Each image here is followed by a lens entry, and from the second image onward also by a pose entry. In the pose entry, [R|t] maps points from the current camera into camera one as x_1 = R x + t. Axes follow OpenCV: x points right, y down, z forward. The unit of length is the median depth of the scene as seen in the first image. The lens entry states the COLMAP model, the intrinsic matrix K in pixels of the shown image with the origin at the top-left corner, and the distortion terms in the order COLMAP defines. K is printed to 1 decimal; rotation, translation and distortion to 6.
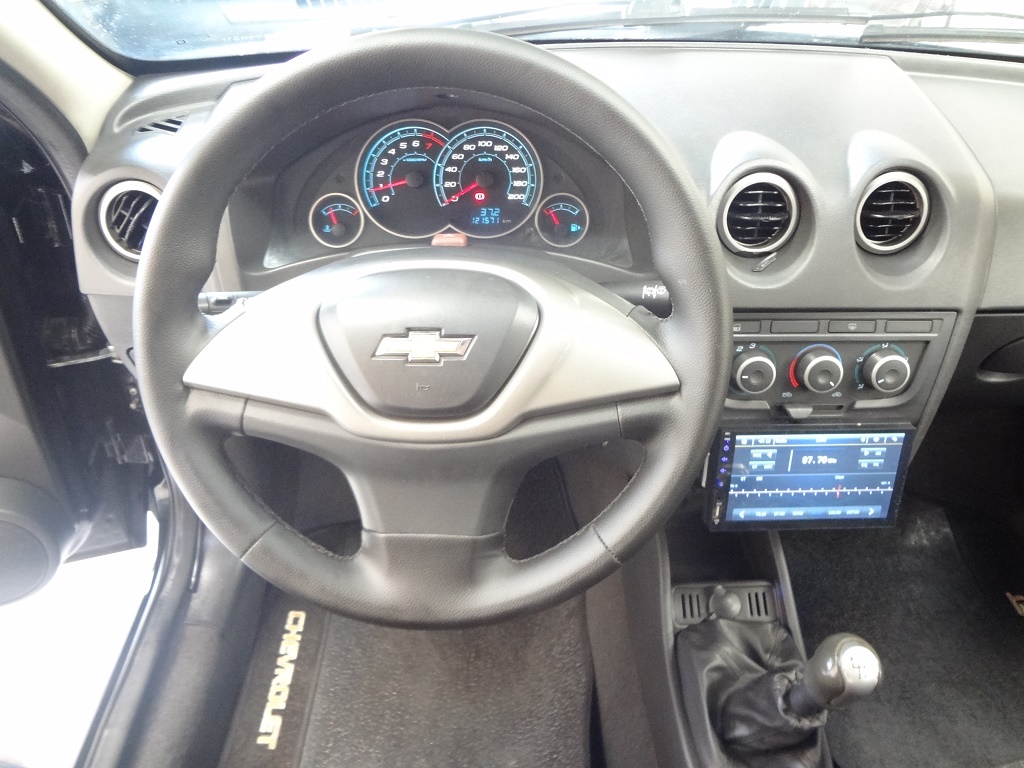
lens RADIAL K [[759.5, 0, 512.0], [0, 759.5, 384.0], [0, 0, 1]] dist [-0.049866, -0.004447]
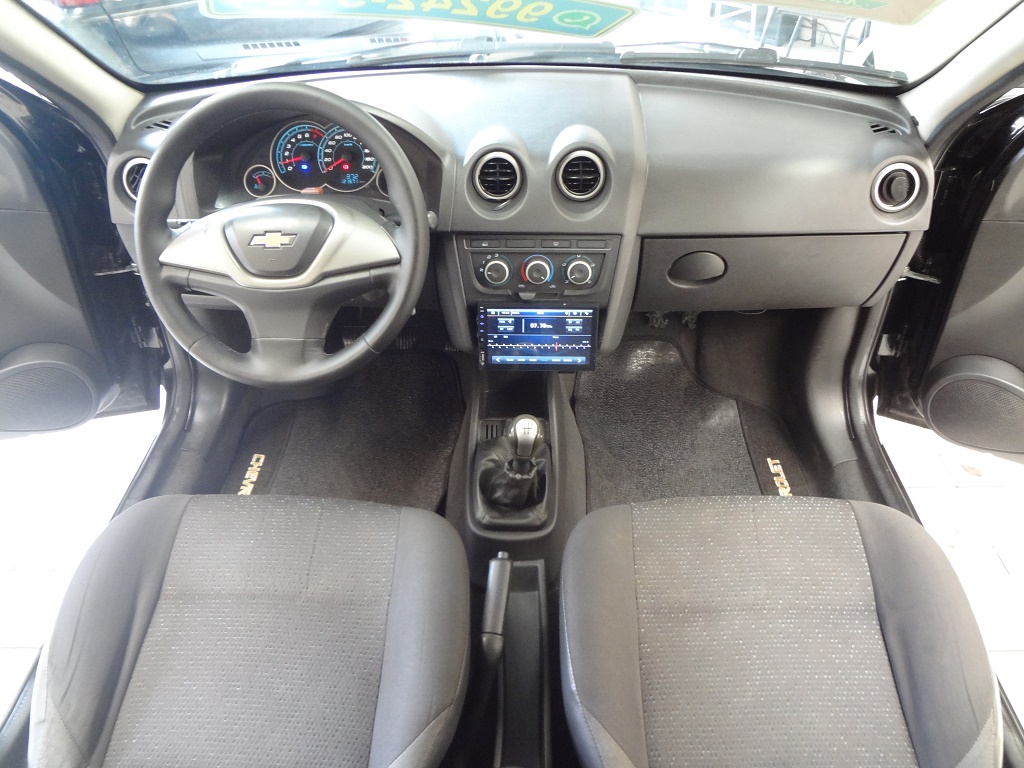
lens RADIAL K [[741.4, 0, 512.0], [0, 741.4, 384.0], [0, 0, 1]] dist [-0.053640, -0.003809]
pose [[0.998928, 0.017186, -0.042985, 0.411036], [-0.015905, 0.999424, 0.029978, 0.179014], [0.043475, -0.029262, 0.998626, -0.628132]]
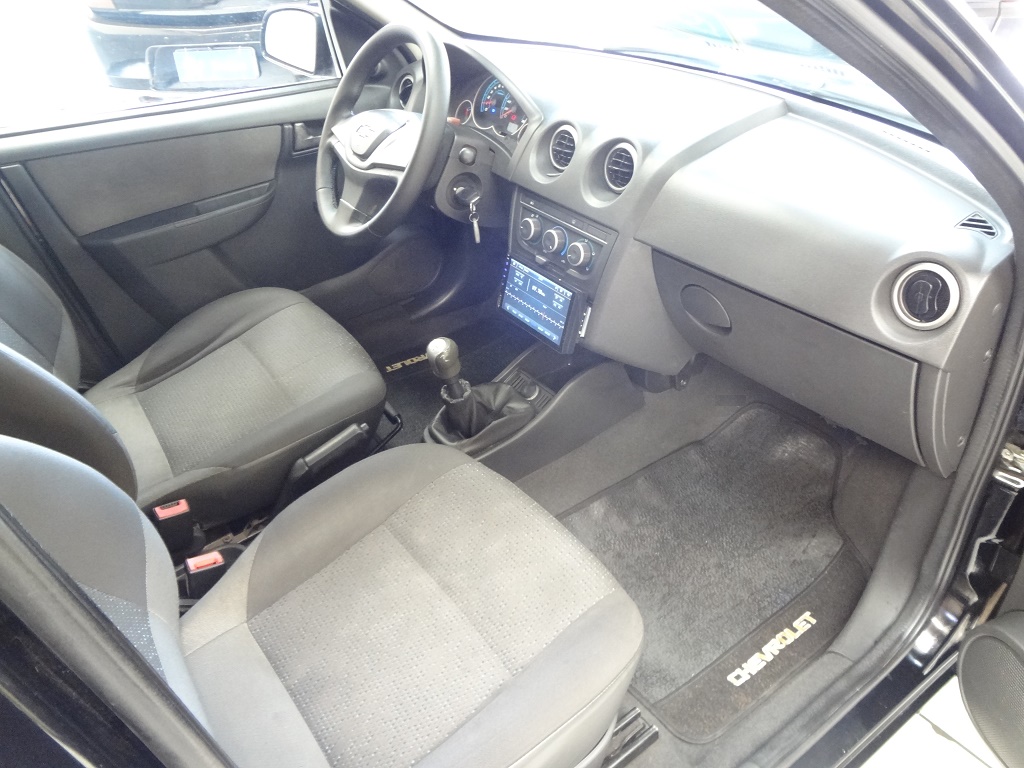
lens RADIAL K [[759.5, 0, 512.0], [0, 759.5, 384.0], [0, 0, 1]] dist [-0.049866, -0.004447]
pose [[0.563464, 0.448763, -0.693628, 1.673275], [-0.467561, 0.865422, 0.180090, -0.000674], [0.681098, 0.222839, 0.697458, -0.222404]]
